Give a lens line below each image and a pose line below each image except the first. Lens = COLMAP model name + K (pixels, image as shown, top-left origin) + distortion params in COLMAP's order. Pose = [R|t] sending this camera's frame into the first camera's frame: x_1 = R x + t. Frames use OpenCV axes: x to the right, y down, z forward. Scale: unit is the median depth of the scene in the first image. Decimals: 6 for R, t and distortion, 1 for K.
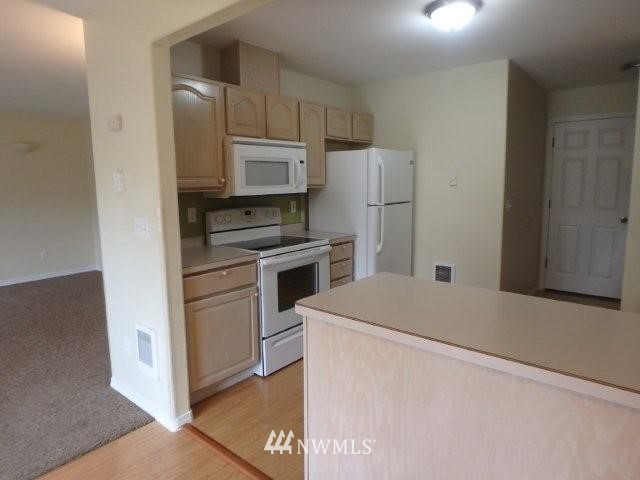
lens RADIAL K [[399.7, 0, 319.1], [0, 399.7, 238.9], [0, 0, 1]] dist [-0.031982, 0.011943]
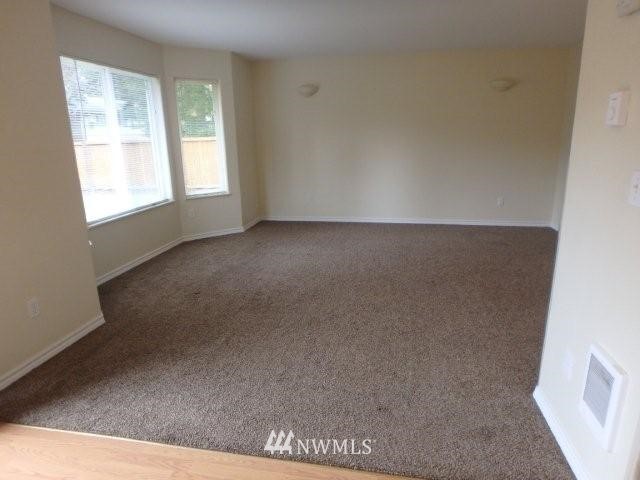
lens RADIAL K [[399.7, 0, 318.2], [0, 399.7, 241.6], [0, 0, 1]] dist [-0.031982, 0.011943]
pose [[0.487483, 0.220345, -0.844872, -0.138155], [-0.101102, 0.975369, 0.196044, -0.015537], [0.867259, -0.010149, 0.497753, 0.241575]]
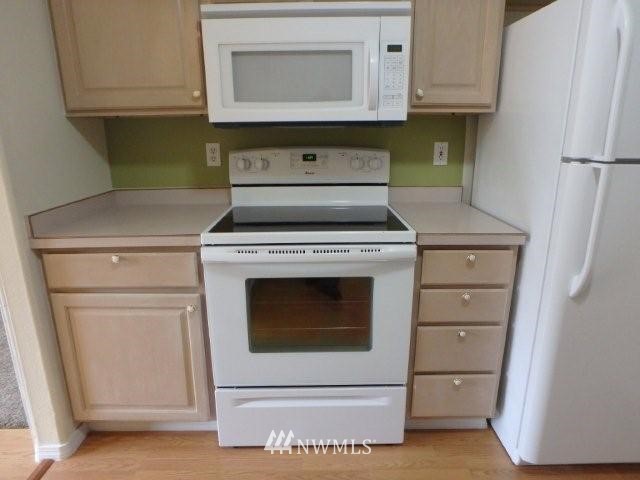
lens RADIAL K [[399.7, 0, 321.0], [0, 399.7, 238.5], [0, 0, 1]] dist [-0.031982, 0.011943]
pose [[0.646698, 0.212938, -0.732420, 0.278388], [-0.111467, 0.976316, 0.185426, -0.062096], [0.754557, -0.038273, 0.655117, 0.663879]]
